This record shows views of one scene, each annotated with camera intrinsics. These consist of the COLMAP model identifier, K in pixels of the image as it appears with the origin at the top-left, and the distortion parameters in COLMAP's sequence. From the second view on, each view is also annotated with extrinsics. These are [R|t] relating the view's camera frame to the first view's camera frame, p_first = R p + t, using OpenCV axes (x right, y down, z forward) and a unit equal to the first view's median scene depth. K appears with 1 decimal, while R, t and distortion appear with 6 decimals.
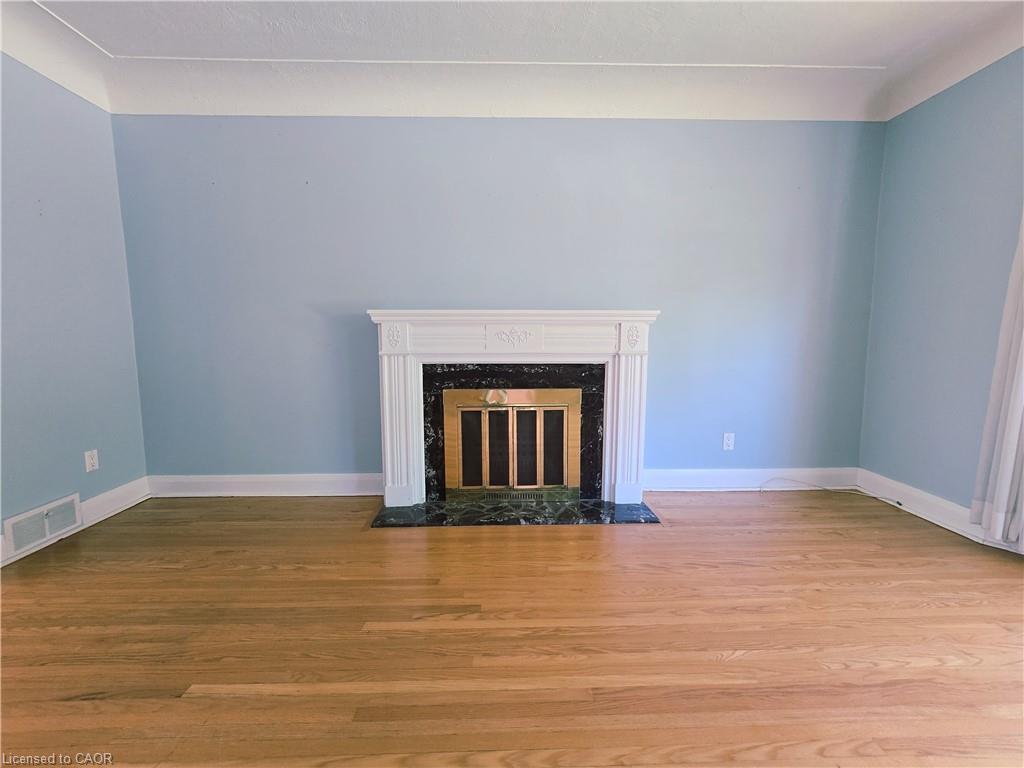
lens RADIAL K [[413.2, 0, 512.0], [0, 413.2, 384.0], [0, 0, 1]] dist [-0.000599, -0.000133]
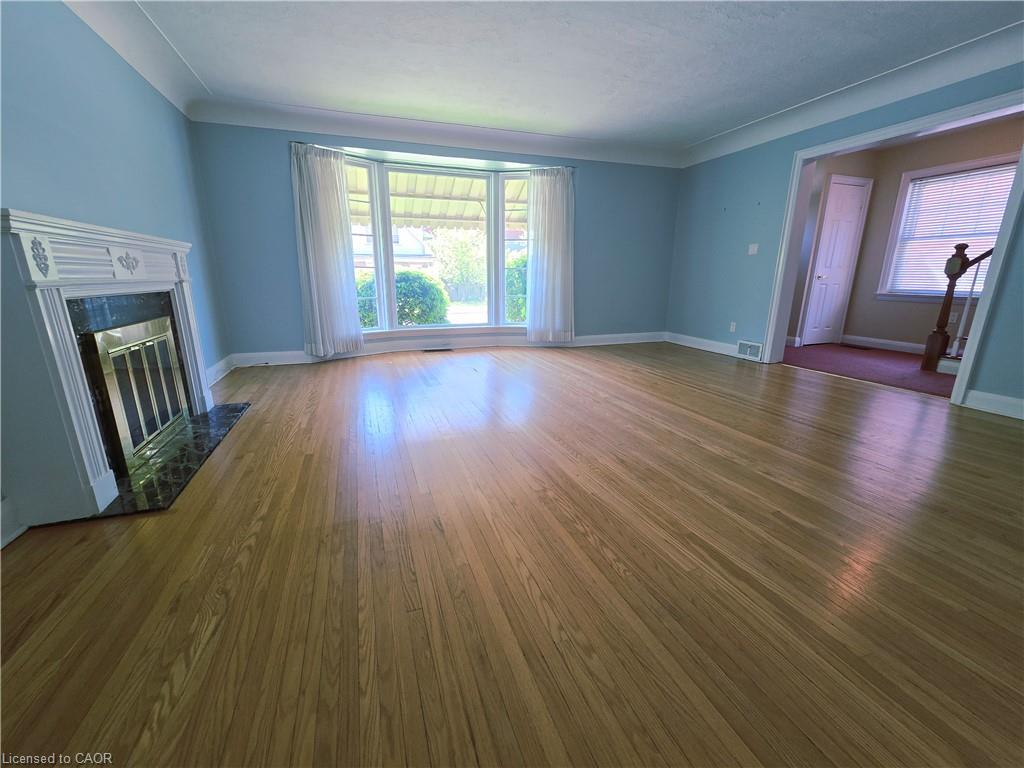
lens RADIAL K [[413.2, 0, 512.0], [0, 413.2, 384.0], [0, 0, 1]] dist [-0.000599, -0.000133]
pose [[-0.318009, -0.243428, 0.916304, -1.134112], [0.101347, 0.952210, 0.288140, -0.039450], [-0.942655, 0.184496, -0.278141, 0.519885]]
